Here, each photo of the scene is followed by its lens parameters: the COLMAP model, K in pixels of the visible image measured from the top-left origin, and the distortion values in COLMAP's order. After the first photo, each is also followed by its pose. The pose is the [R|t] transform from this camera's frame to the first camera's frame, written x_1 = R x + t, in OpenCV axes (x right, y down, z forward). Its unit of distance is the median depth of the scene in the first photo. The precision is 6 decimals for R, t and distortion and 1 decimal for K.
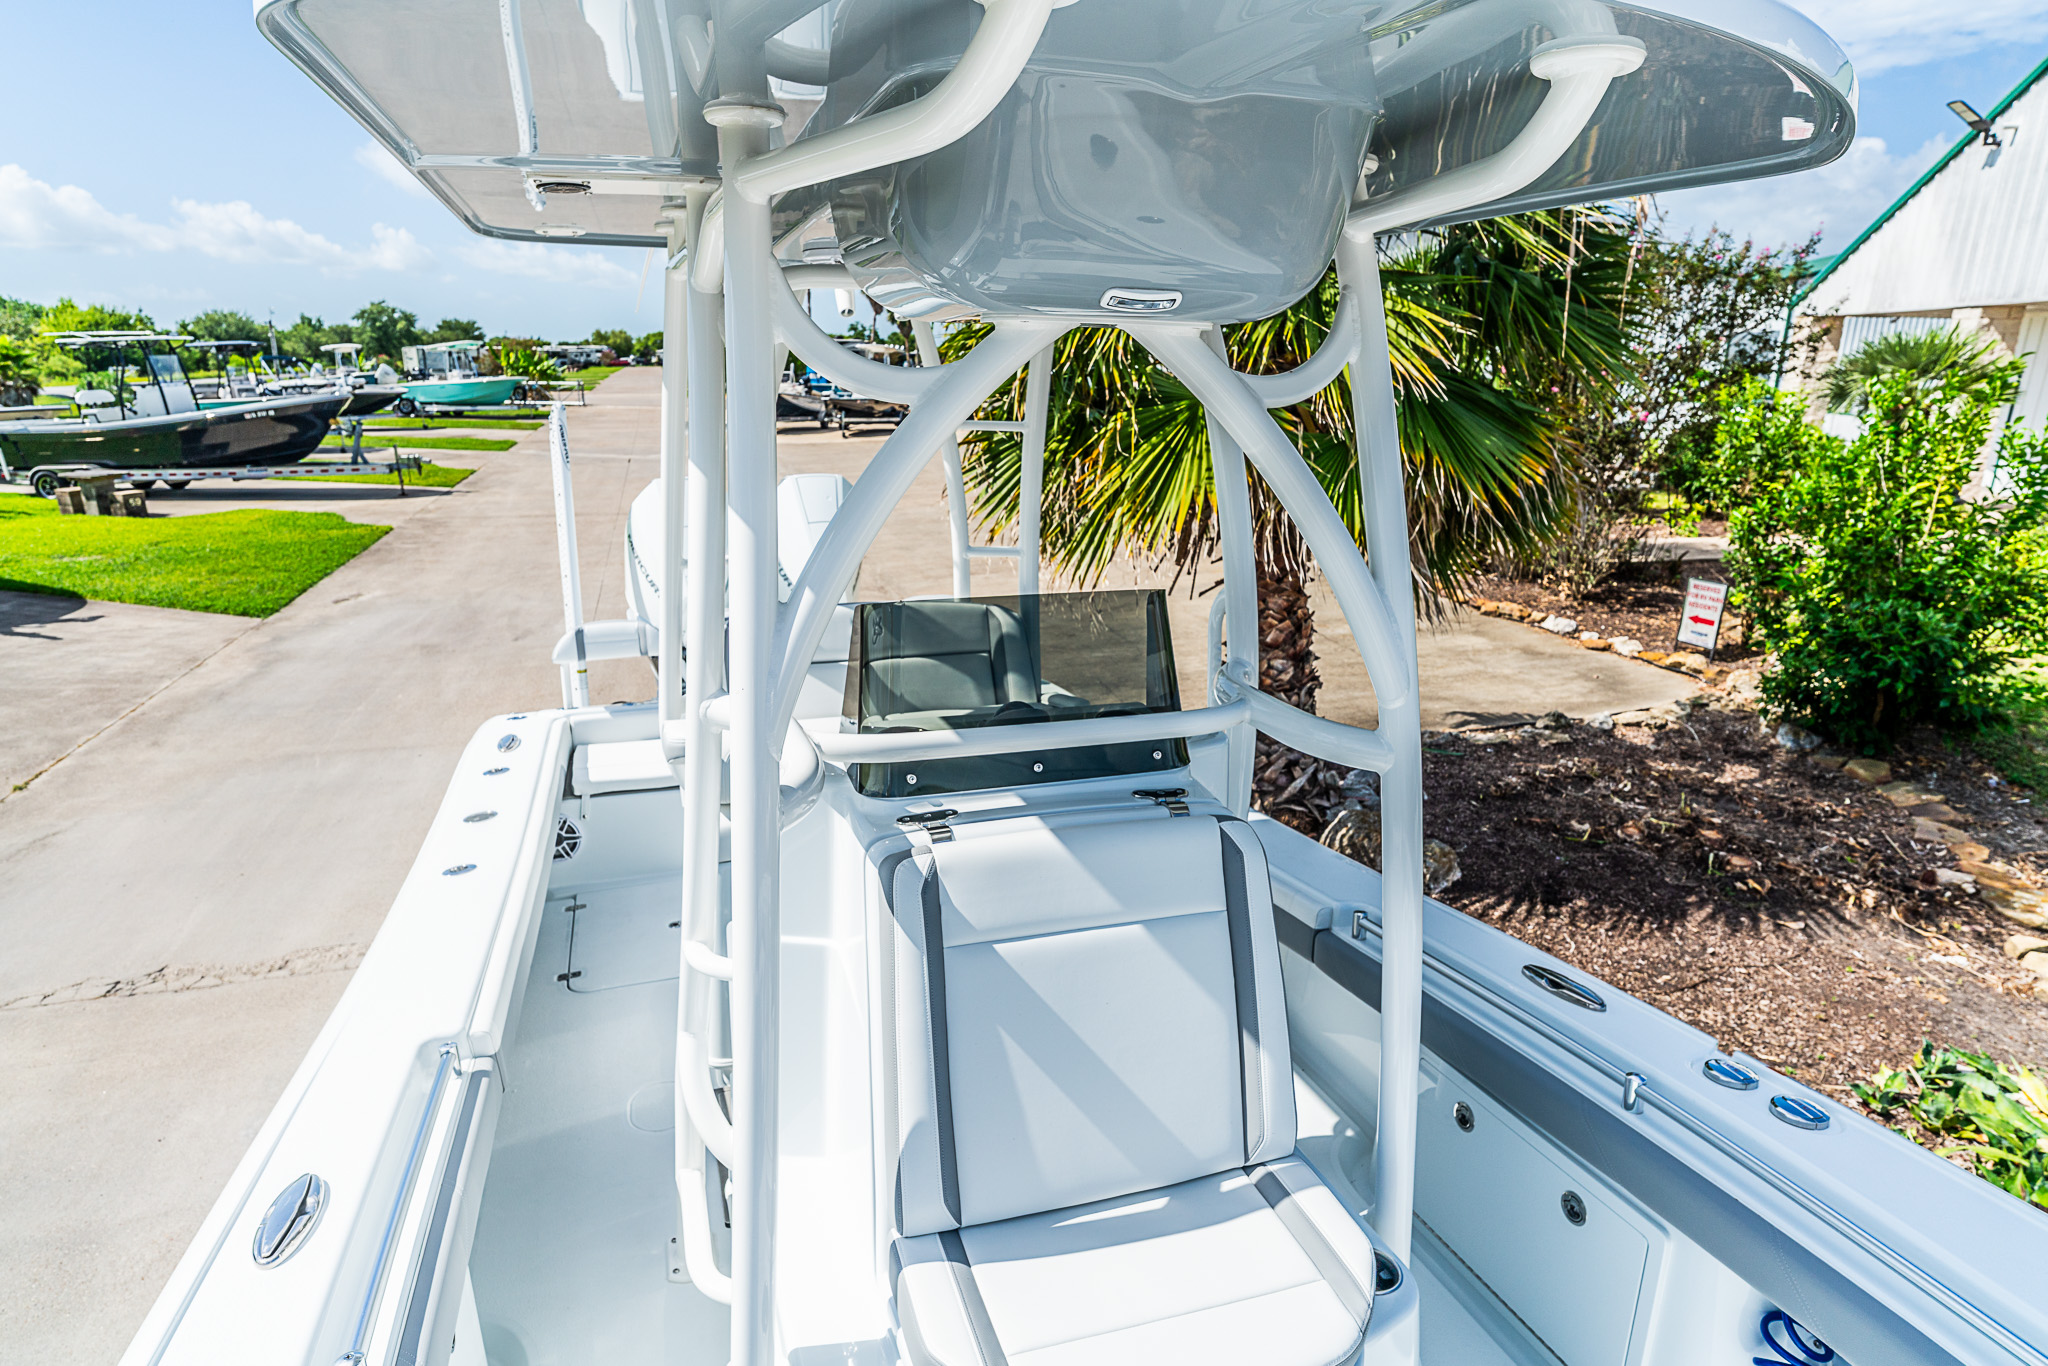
lens RADIAL K [[1145.1, 0, 1009.9], [0, 1145.1, 687.1], [0, 0, 1]] dist [-0.062596, 0.029475]
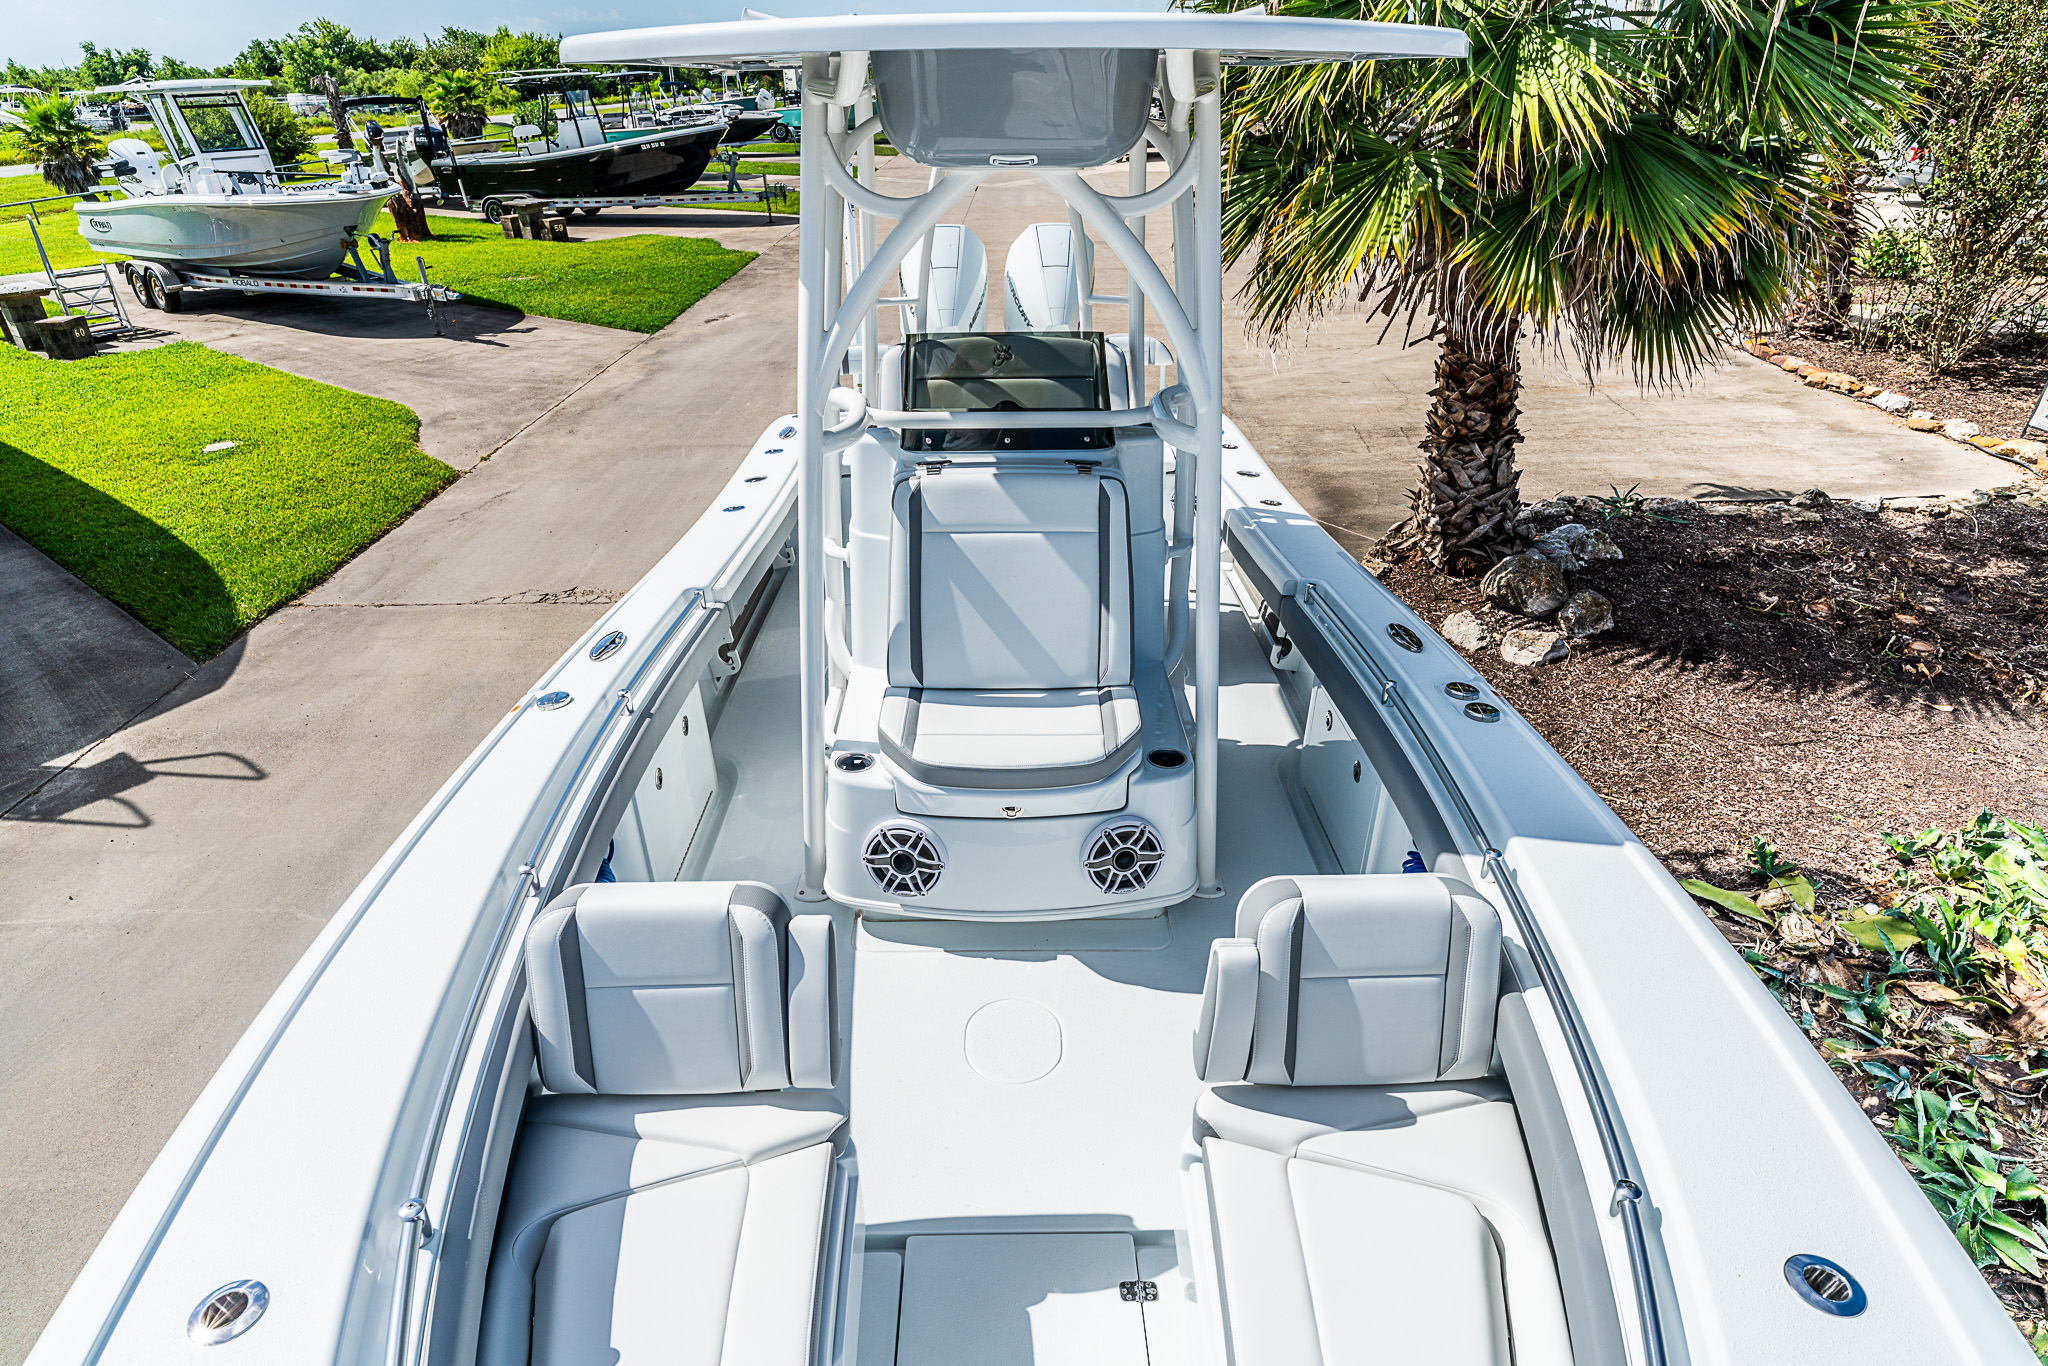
lens RADIAL K [[1145.1, 0, 1010.7], [0, 1145.1, 686.4], [0, 0, 1]] dist [-0.062596, 0.029475]
pose [[0.953365, 0.122611, -0.275794, 0.096294], [-0.059029, 0.971866, 0.228016, 0.007322], [0.295992, -0.201103, 0.933781, -0.110243]]
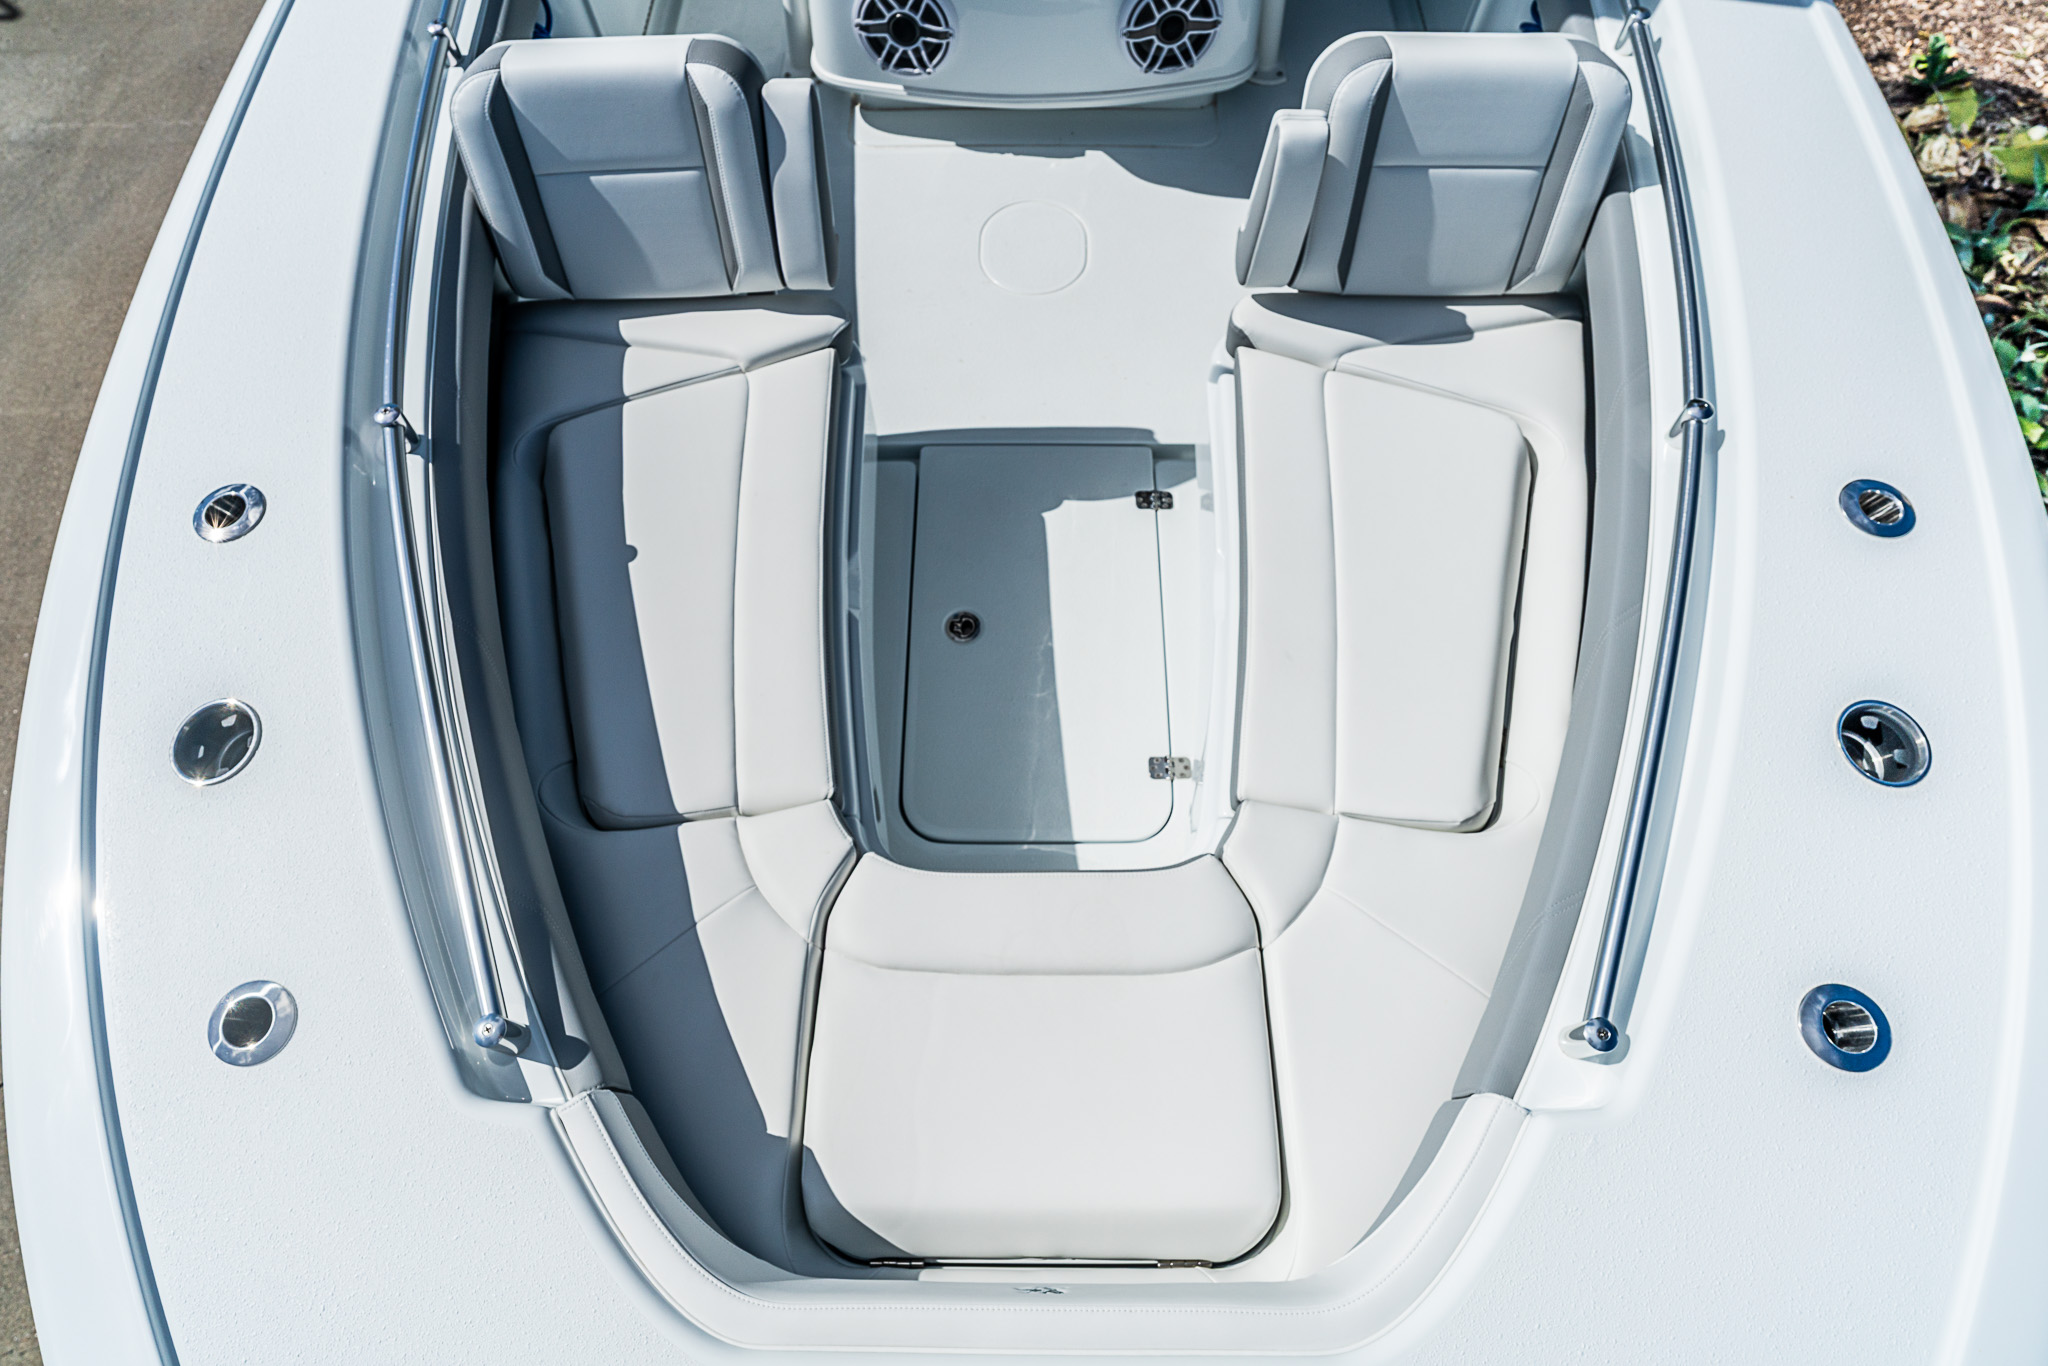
lens RADIAL K [[1161.4, 0, 1010.7], [0, 1161.4, 680.9], [0, 0, 1]] dist [-0.041924, 0.004229]
pose [[0.947036, 0.276040, -0.164089, 0.094258], [-0.056044, 0.645209, 0.761948, 0.022097], [0.316200, -0.712396, 0.626506, -0.097357]]
